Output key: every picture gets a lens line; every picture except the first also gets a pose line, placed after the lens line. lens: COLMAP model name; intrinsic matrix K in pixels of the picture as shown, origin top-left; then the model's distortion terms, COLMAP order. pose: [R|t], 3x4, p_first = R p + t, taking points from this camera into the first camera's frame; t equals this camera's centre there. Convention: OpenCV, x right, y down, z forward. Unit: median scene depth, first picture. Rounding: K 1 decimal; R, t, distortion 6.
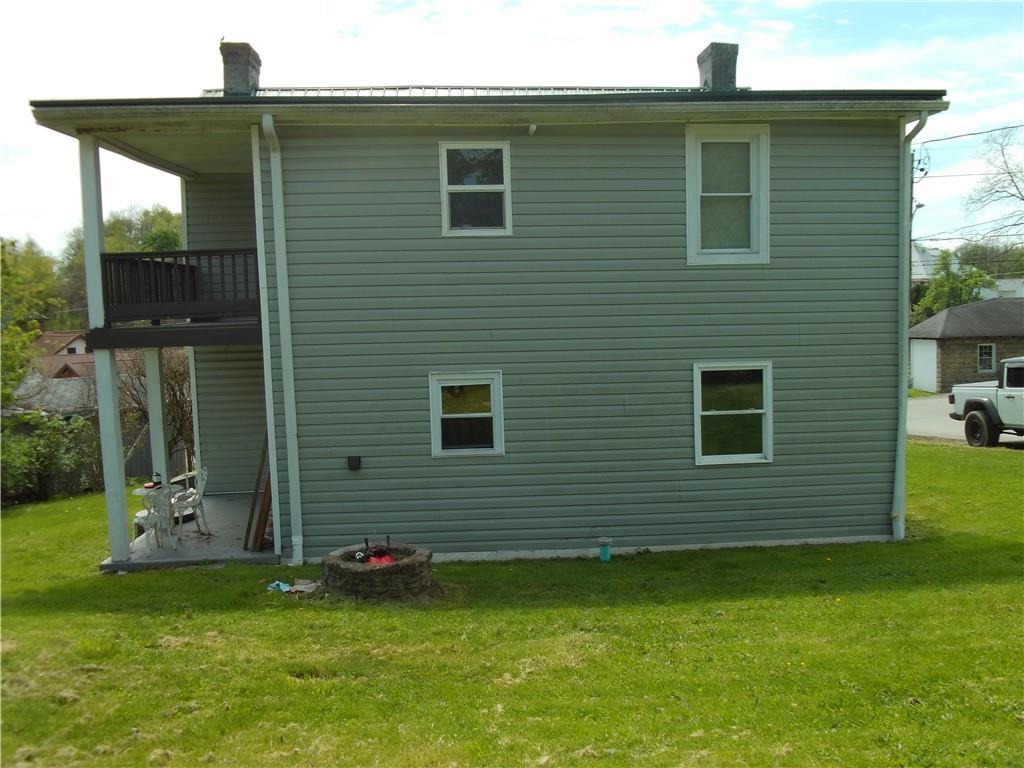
lens RADIAL K [[754.3, 0, 512.0], [0, 754.3, 384.0], [0, 0, 1]] dist [-0.049309, -0.000929]
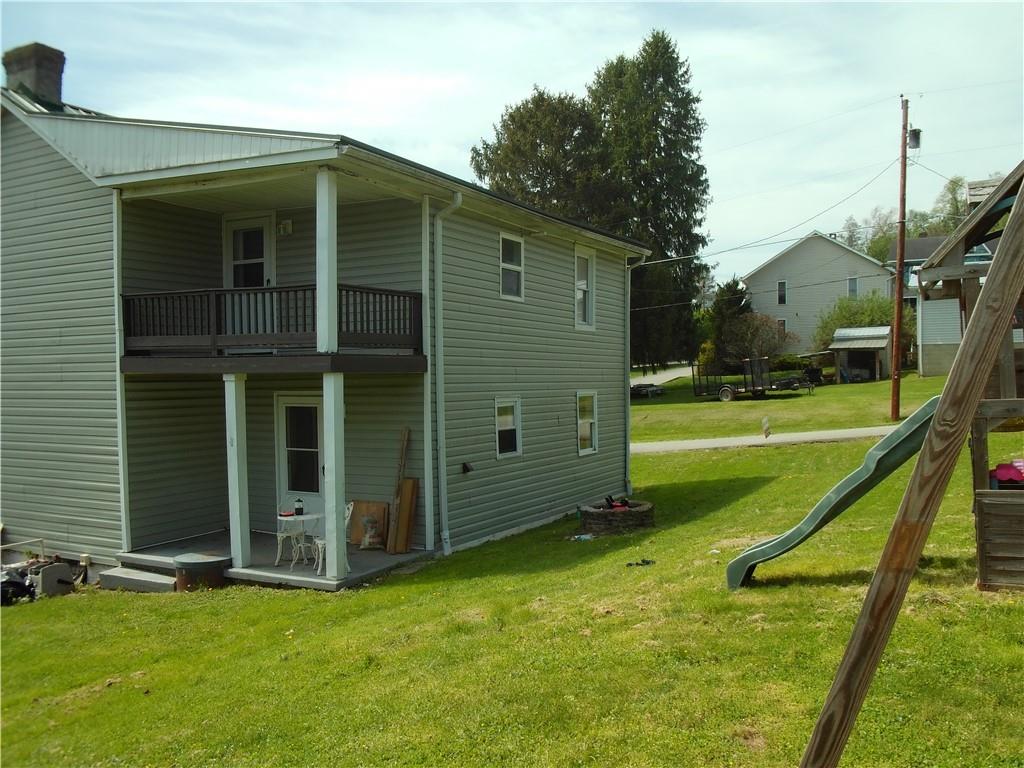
lens RADIAL K [[872.0, 0, 532.2], [0, 872.0, 391.6], [0, 0, 1]] dist [-0.036202, -0.000338]
pose [[0.523145, 0.004639, 0.852231, -1.418321], [0.070968, 0.996275, -0.048987, 0.057203], [-0.849284, 0.086109, 0.520867, 0.126656]]
